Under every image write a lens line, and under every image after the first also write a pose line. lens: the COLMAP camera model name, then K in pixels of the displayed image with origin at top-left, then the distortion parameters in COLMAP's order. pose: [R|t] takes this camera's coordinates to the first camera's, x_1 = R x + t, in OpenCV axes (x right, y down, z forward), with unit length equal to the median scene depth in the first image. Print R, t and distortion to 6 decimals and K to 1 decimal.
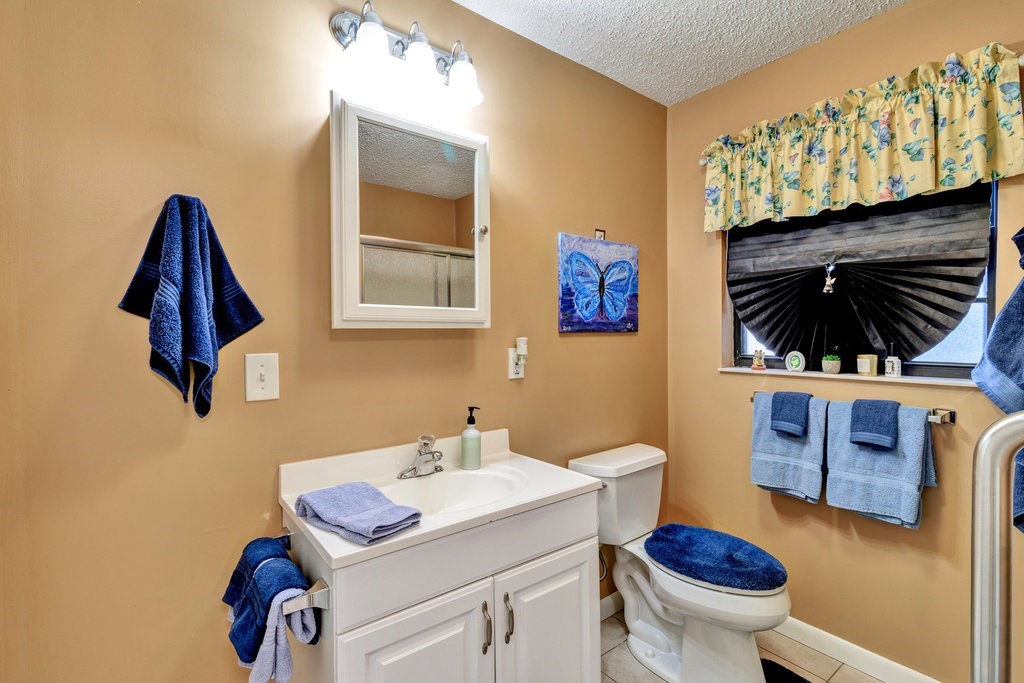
lens RADIAL K [[479.4, 0, 512.0], [0, 479.4, 341.5], [0, 0, 1]] dist [-0.001842, 0.000379]
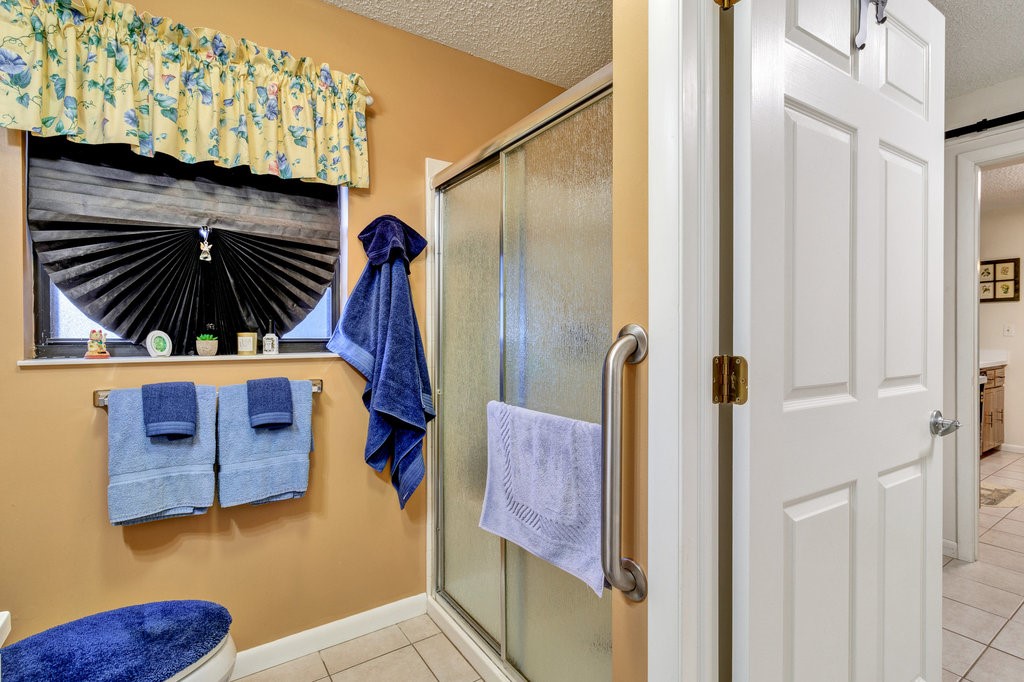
lens RADIAL K [[479.4, 0, 512.0], [0, 479.4, 341.0], [0, 0, 1]] dist [-0.001842, 0.000379]
pose [[0.056097, -0.007390, 0.998398, -0.163329], [0.021428, 0.999751, 0.006196, 0.049121], [-0.998195, 0.021046, 0.056242, 0.431448]]
